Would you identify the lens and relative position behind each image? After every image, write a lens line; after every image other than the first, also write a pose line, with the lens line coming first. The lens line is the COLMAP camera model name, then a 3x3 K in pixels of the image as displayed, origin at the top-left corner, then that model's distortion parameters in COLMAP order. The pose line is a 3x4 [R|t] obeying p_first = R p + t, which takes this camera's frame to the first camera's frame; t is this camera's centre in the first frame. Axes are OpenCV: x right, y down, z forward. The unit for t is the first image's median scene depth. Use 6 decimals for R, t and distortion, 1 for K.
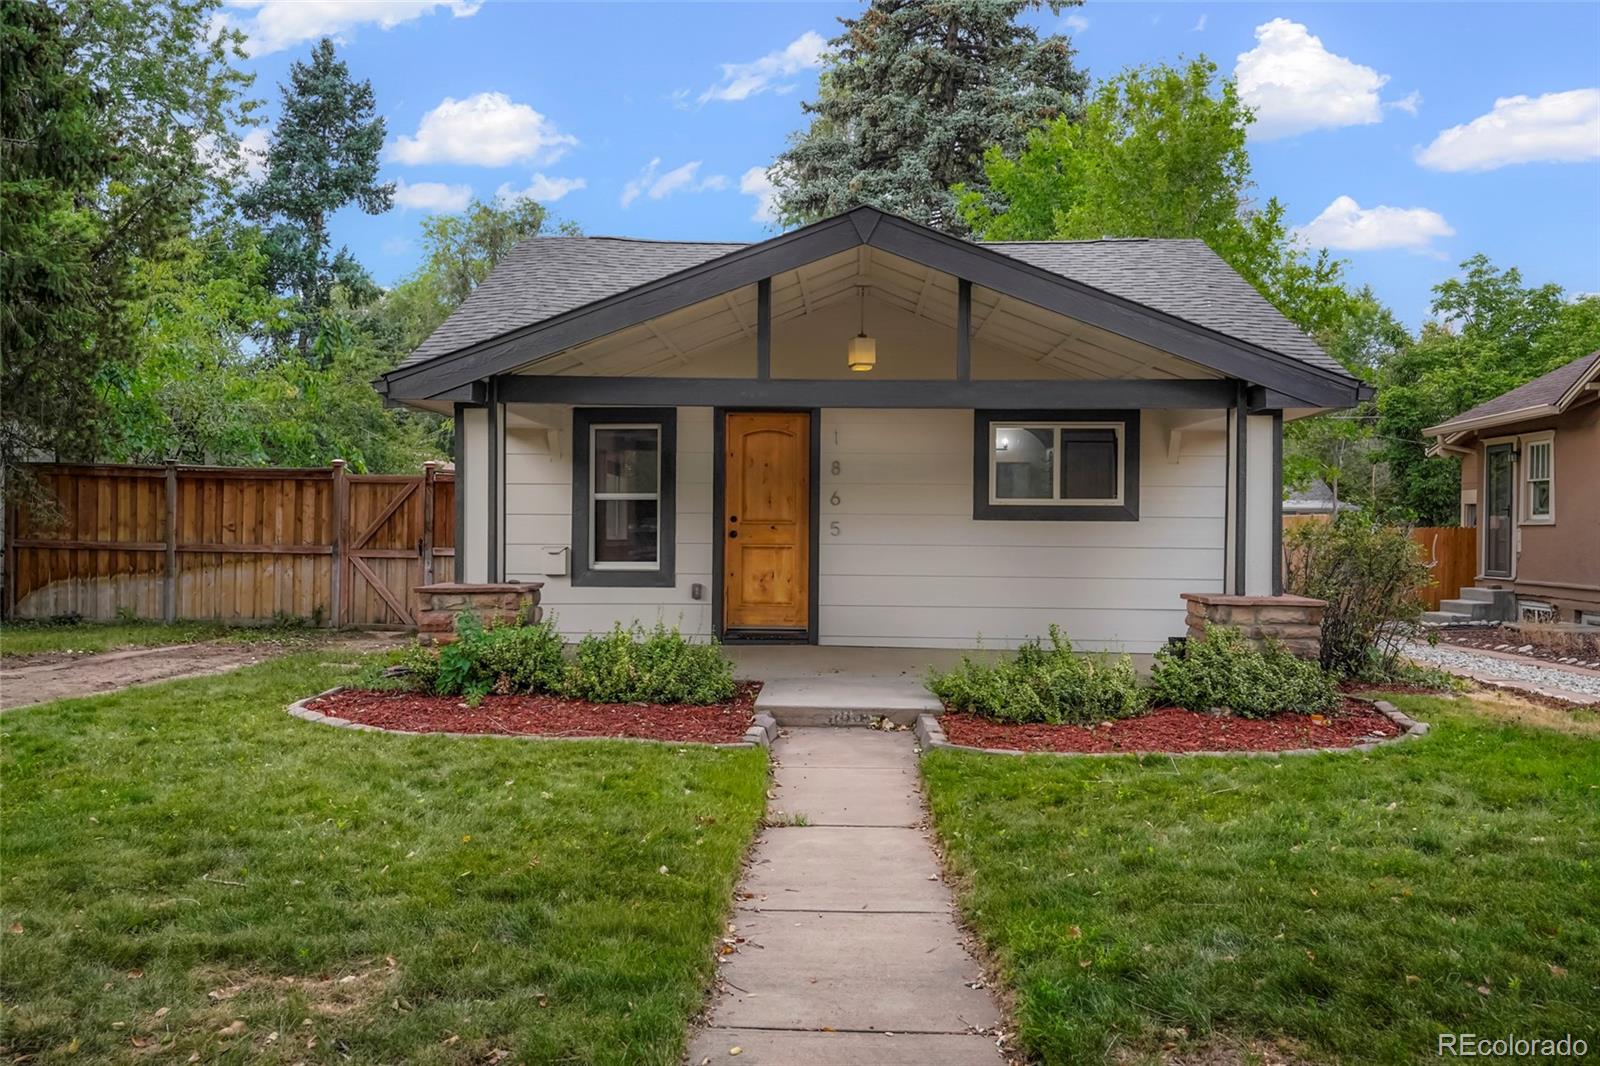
lens RADIAL K [[1320.7, 0, 800.0], [0, 1320.7, 533.0], [0, 0, 1]] dist [0.007626, 0.007243]
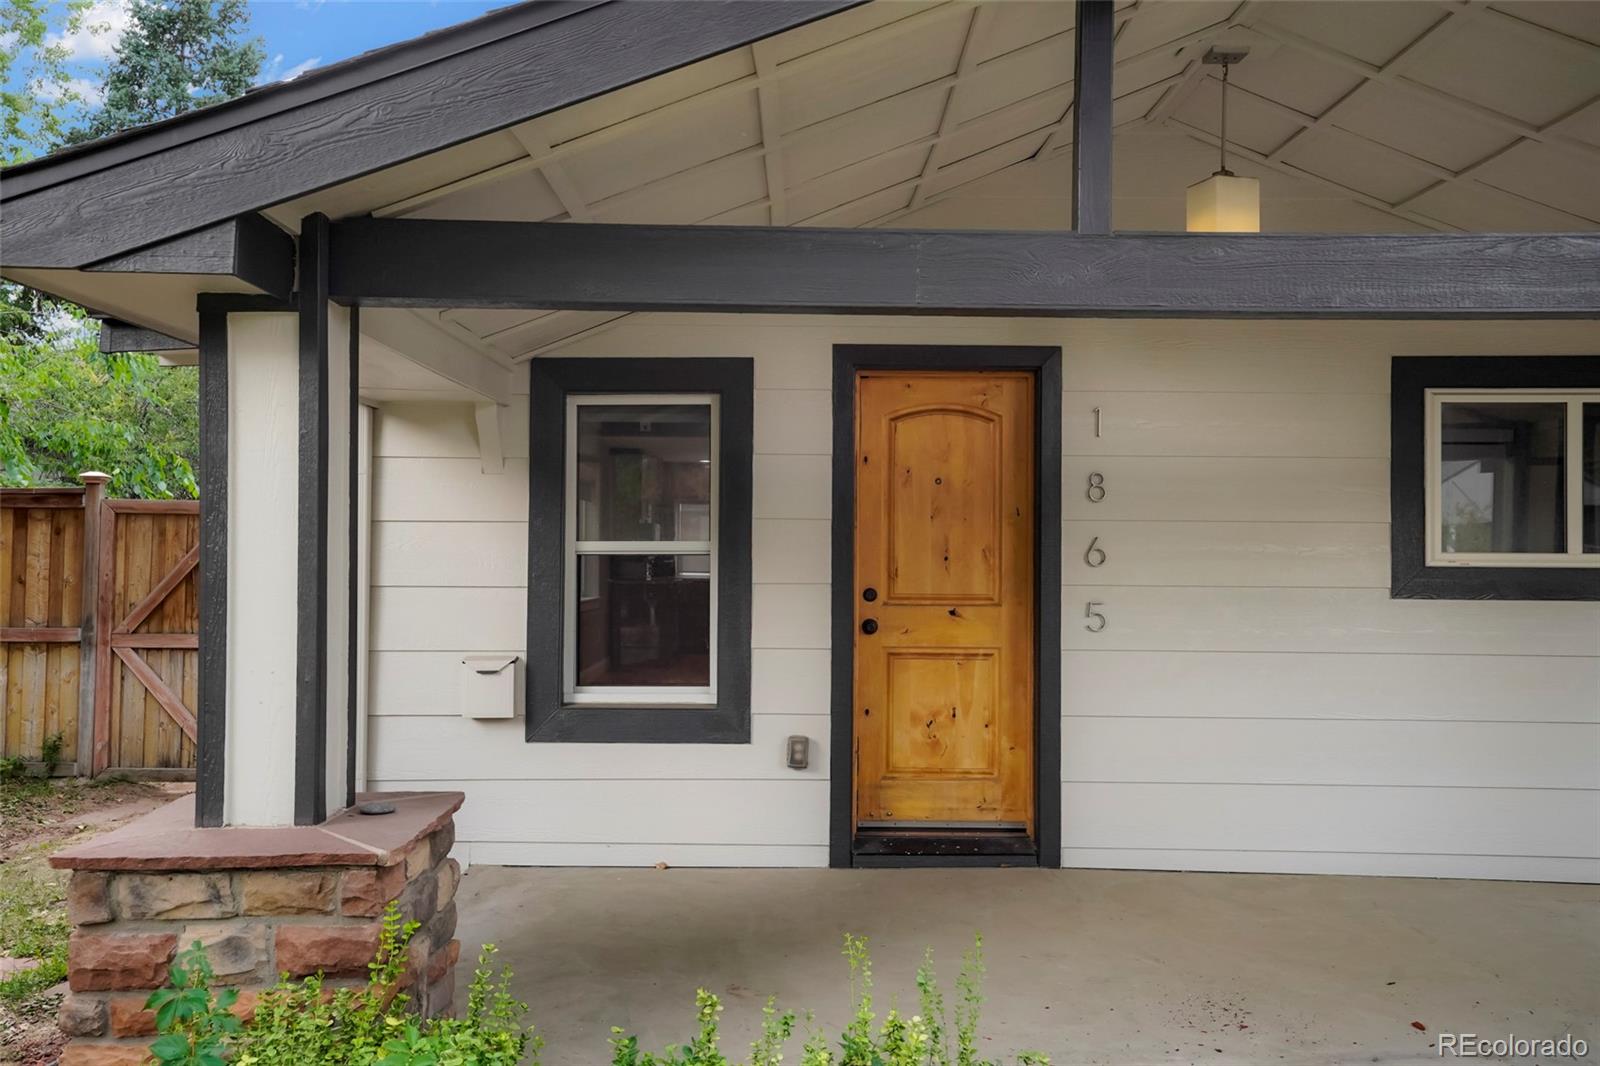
lens RADIAL K [[1397.8, 0, 800.0], [0, 1397.8, 533.0], [0, 0, 1]] dist [0.043652, -0.003596]
pose [[0.999327, -0.001401, 0.036653, -0.094024], [0.002004, 0.999864, -0.016399, -0.024579], [-0.036625, 0.016462, 0.999194, 0.498236]]
